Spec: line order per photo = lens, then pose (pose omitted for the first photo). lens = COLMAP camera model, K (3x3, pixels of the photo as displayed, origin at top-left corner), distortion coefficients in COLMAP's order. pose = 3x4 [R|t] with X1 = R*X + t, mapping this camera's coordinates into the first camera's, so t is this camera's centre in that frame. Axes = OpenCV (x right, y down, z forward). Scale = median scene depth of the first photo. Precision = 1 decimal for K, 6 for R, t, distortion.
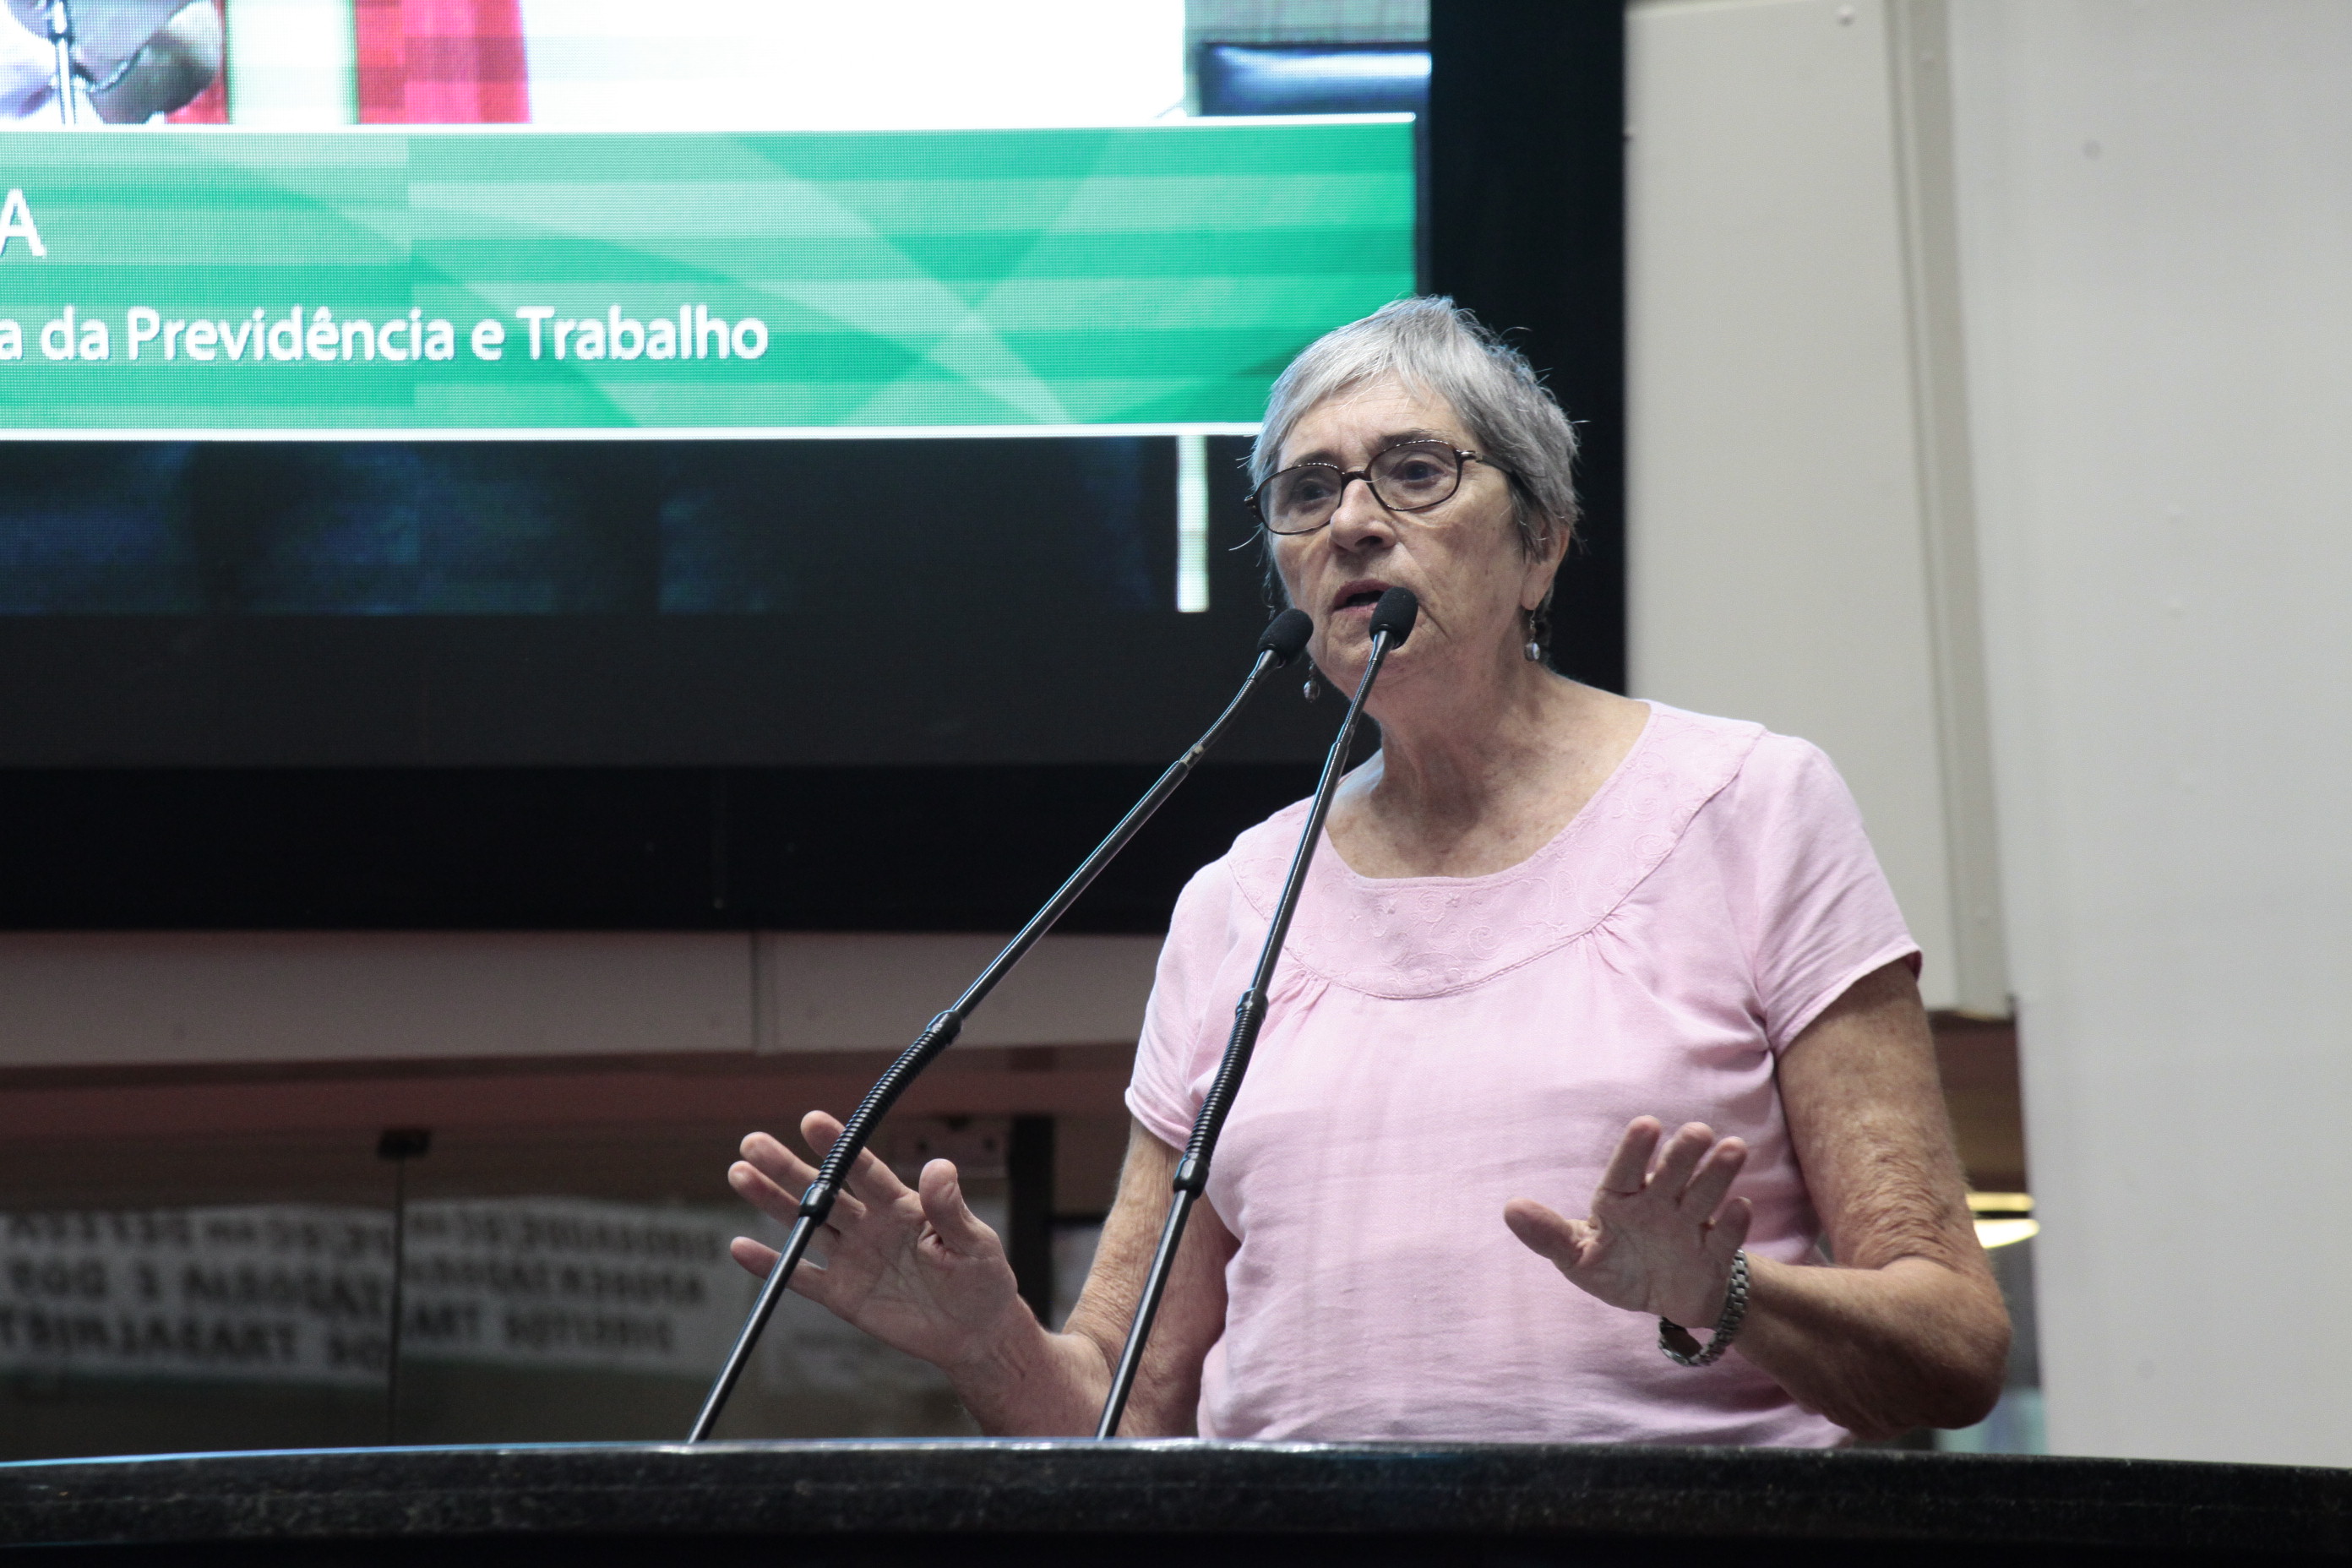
lens RADIAL K [[6617.4, 0, 1212.1], [0, 6617.4, 829.6], [0, 0, 1]] dist [0.636558, 0.000000]
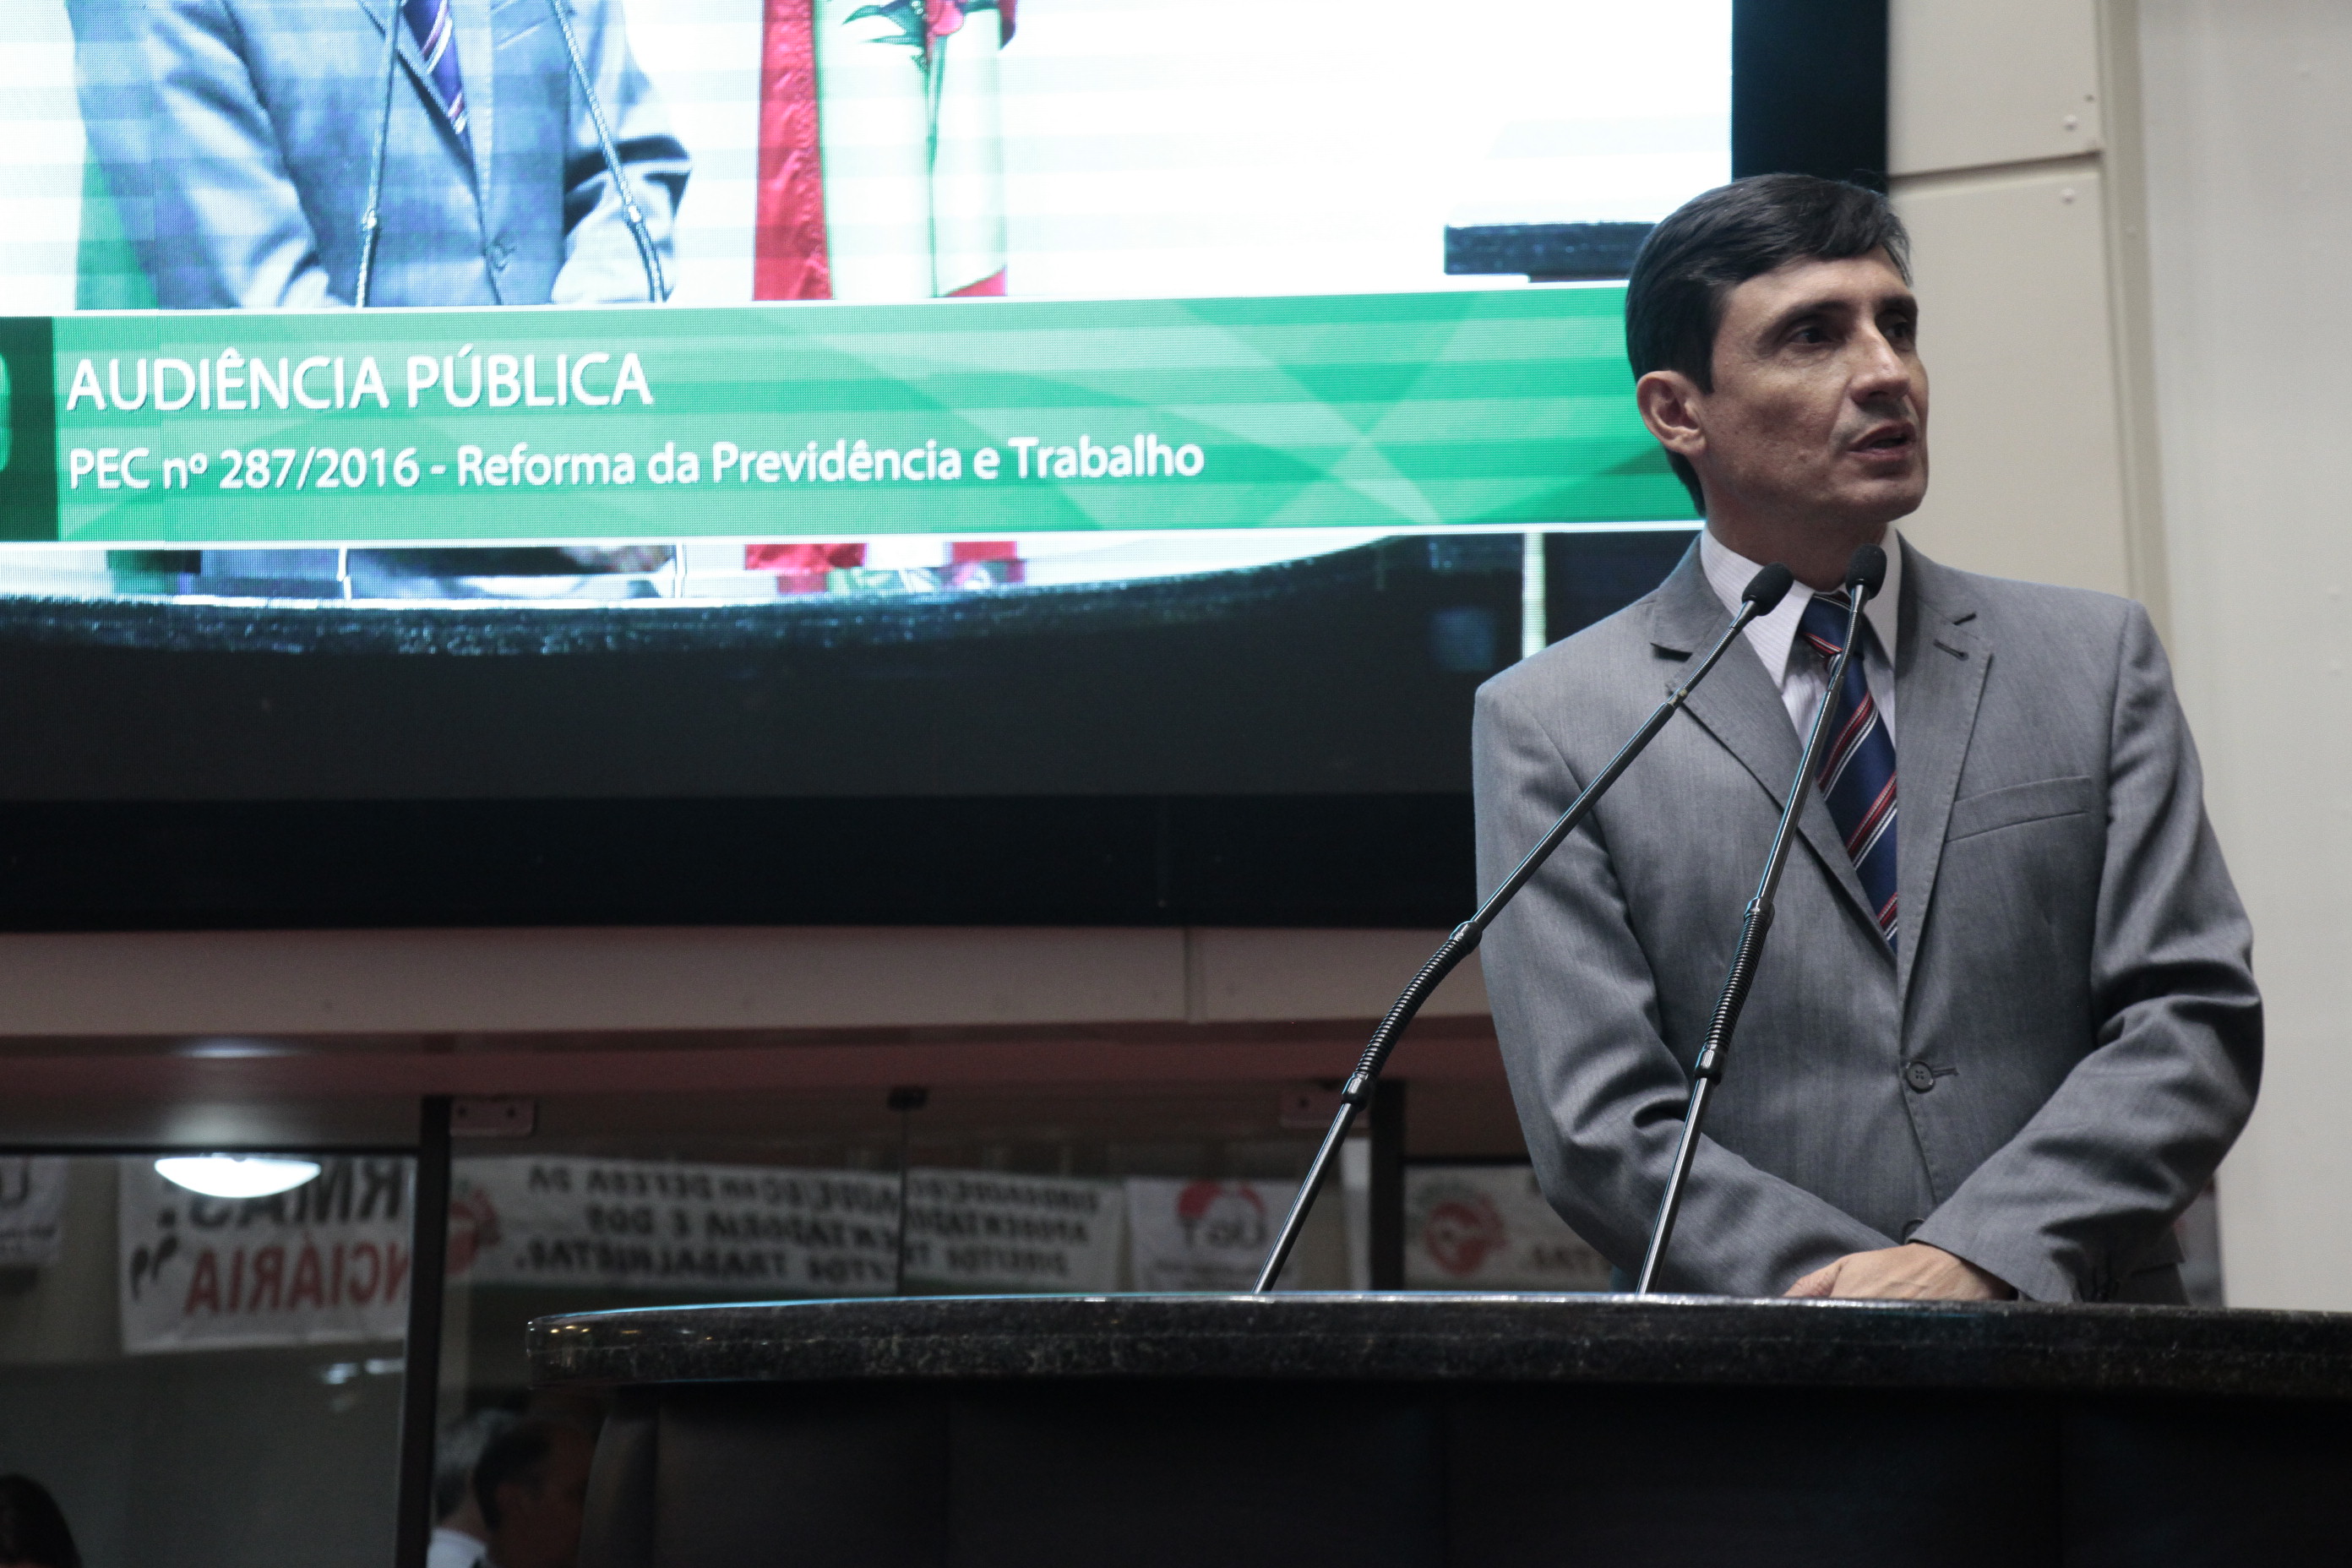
lens RADIAL K [[4630.8, 0, 1225.7], [0, 4630.8, 787.7], [0, 0, 1]] dist [0.317101, 0.000000]
pose [[0.999157, 0.001484, -0.041026, -0.026129], [-0.002649, 0.999594, -0.028358, 0.014387], [0.040968, 0.028443, 0.998756, 0.115303]]
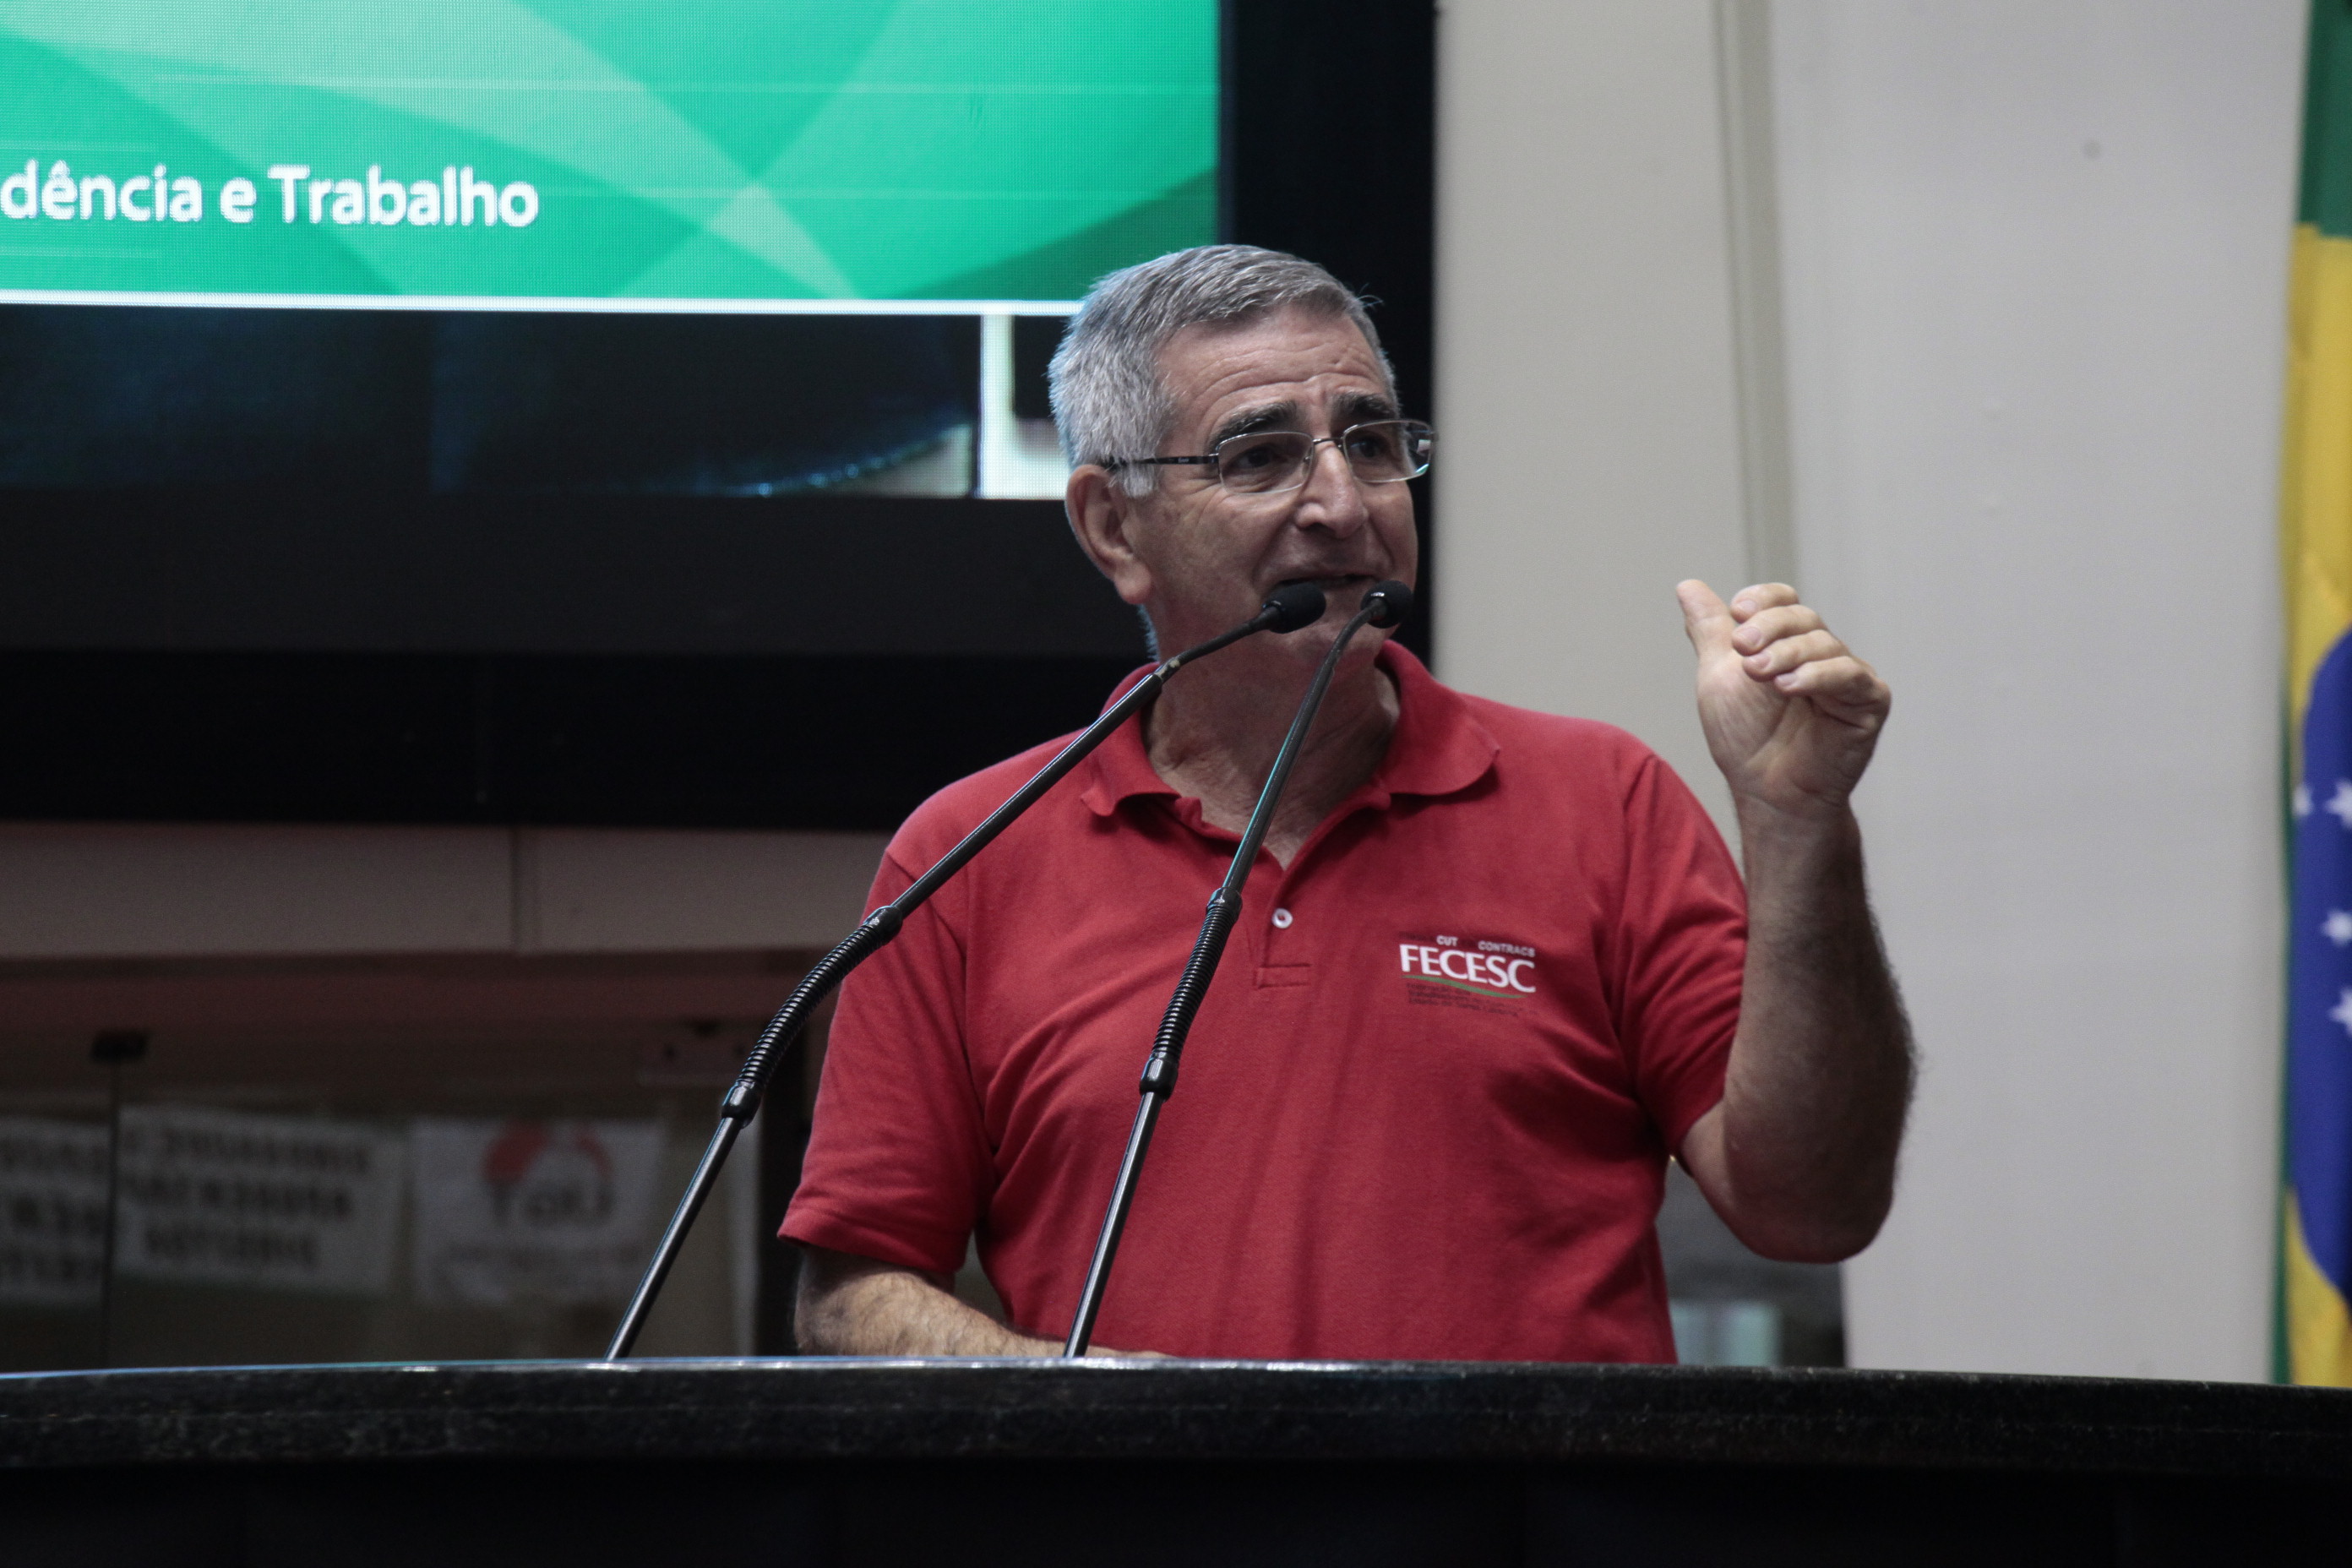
lens RADIAL K [[6617.4, 0, 1238.8], [0, 6617.4, 805.5], [0, 0, 1]] dist [0.636558, 0.000000]
pose [[0.998057, 0.008669, 0.061700, -0.025116], [-0.009224, 0.999919, 0.008727, 0.003053], [-0.061620, -0.009279, 0.998057, 0.035272]]
